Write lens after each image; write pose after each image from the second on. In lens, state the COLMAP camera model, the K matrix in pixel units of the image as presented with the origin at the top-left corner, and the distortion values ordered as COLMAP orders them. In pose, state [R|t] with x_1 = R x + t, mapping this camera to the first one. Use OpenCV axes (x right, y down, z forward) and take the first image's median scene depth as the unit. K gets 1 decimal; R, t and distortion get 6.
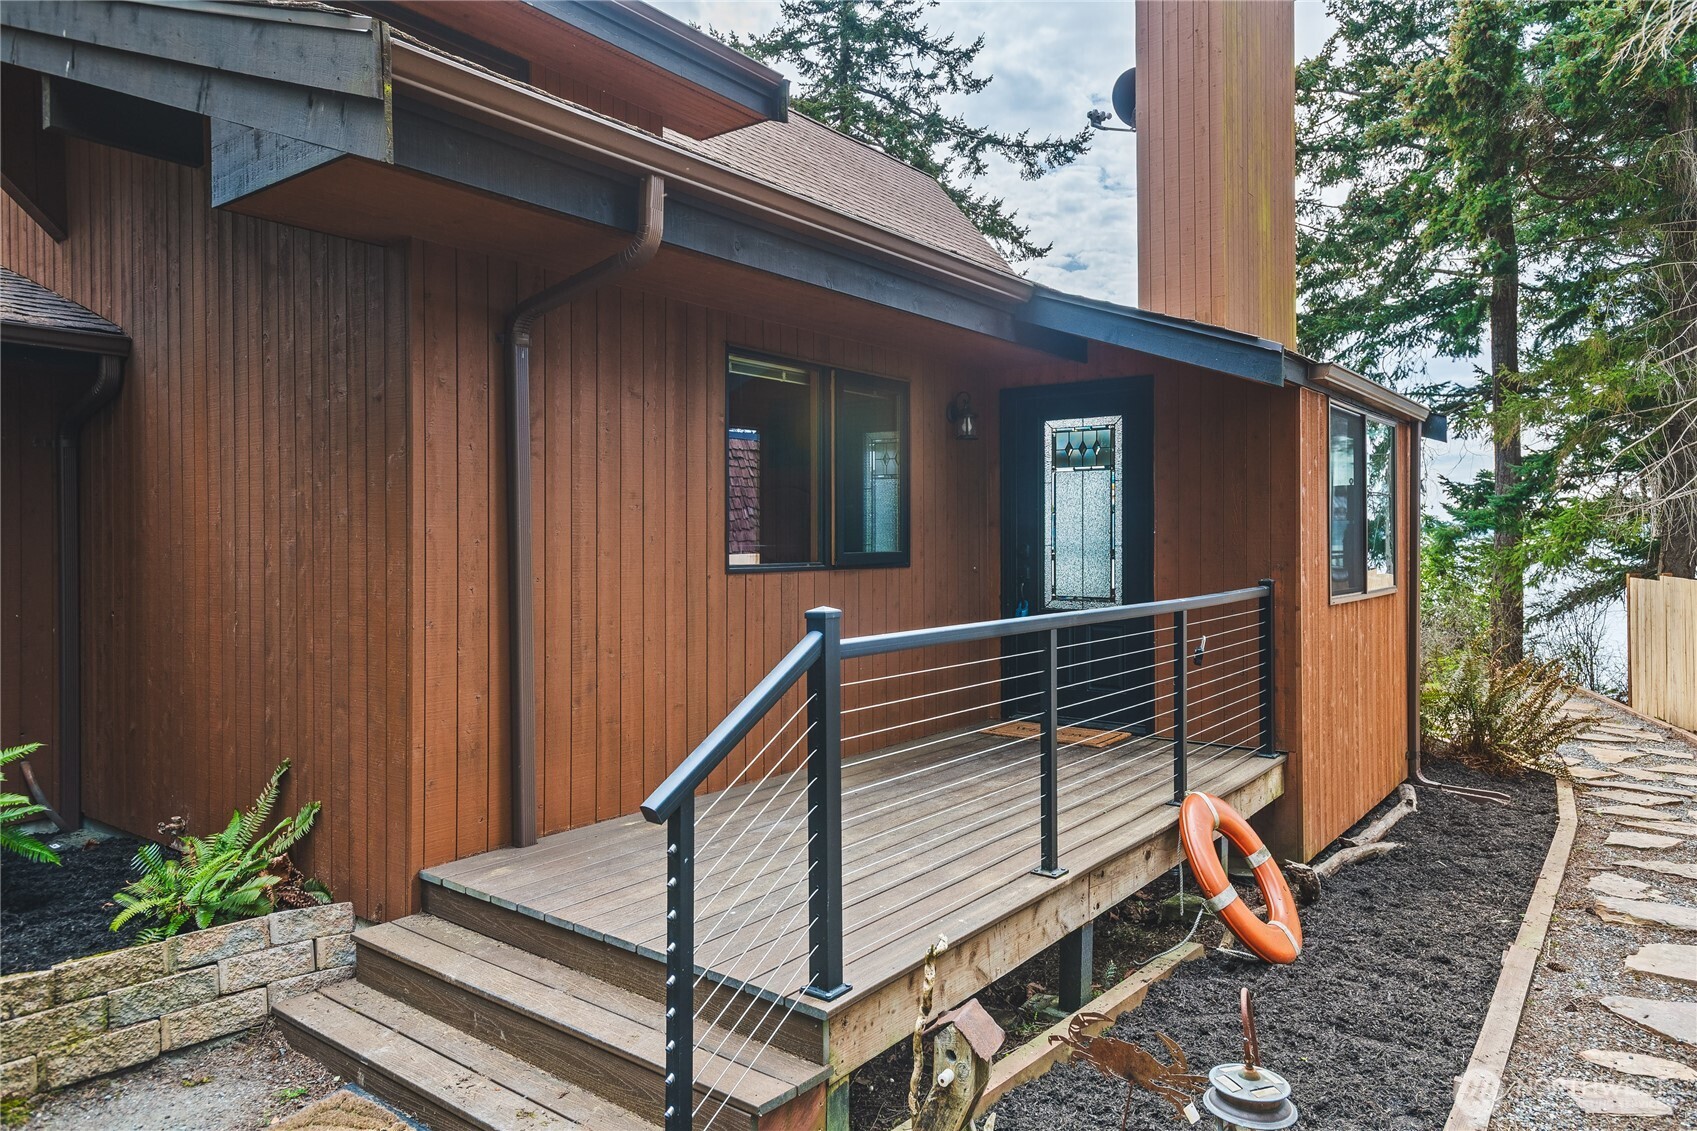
lens RADIAL K [[1107.4, 0, 836.8], [0, 1107.4, 532.6], [0, 0, 1]] dist [0.029239, -0.001424]
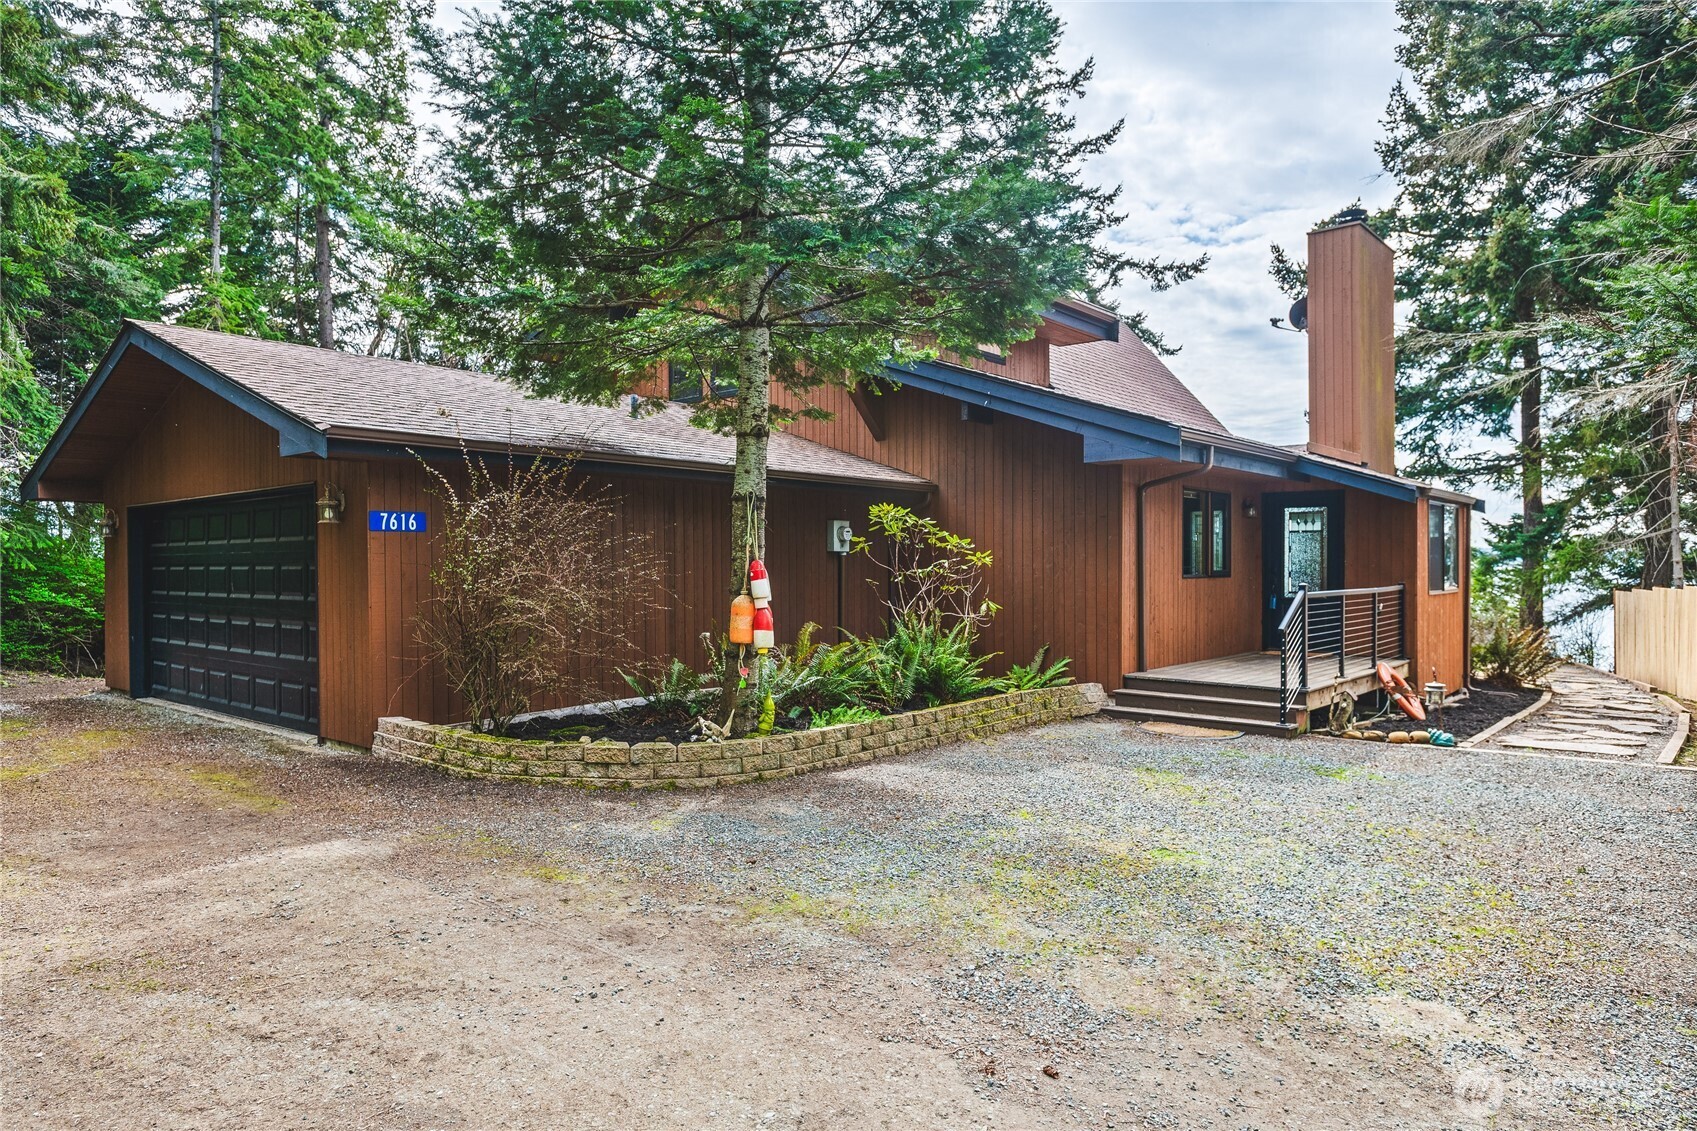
lens RADIAL K [[991.8, 0, 848.5], [0, 991.8, 565.5], [0, 0, 1]] dist [0.020479, 0.000108]
pose [[0.997558, 0.000297, -0.069837, -0.161693], [0.000175, 0.999977, 0.006745, -0.001825], [0.069838, -0.006741, 0.997536, -0.300944]]
